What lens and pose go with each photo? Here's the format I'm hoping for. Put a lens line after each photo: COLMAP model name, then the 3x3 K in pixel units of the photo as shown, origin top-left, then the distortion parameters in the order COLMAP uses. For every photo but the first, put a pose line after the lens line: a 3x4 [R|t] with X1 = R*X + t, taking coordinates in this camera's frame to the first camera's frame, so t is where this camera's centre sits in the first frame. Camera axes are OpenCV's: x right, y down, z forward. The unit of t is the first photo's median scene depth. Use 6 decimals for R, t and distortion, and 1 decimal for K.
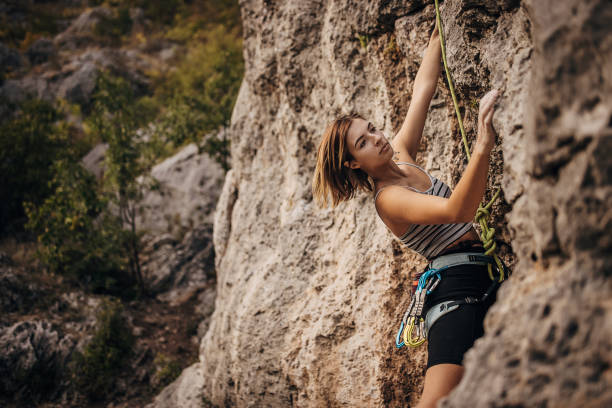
lens RADIAL K [[588.1, 0, 307.2], [0, 588.1, 201.7], [0, 0, 1]] dist [-0.021891, 0.000000]
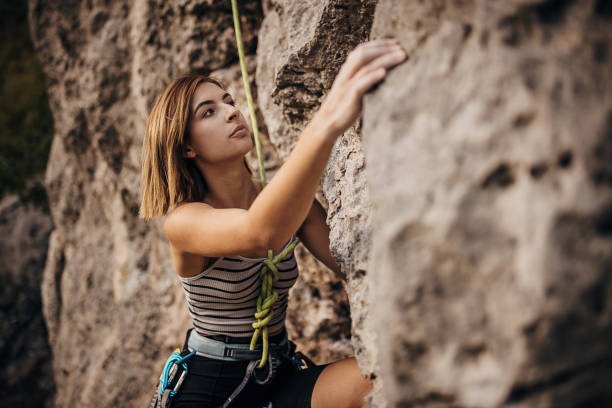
lens RADIAL K [[588.1, 0, 305.4], [0, 588.1, 205.7], [0, 0, 1]] dist [-0.021891, 0.000000]
pose [[0.962136, -0.127796, 0.240753, 0.038157], [0.130502, 0.991437, 0.004739, -0.074302], [-0.239297, 0.026859, 0.970575, 0.091115]]
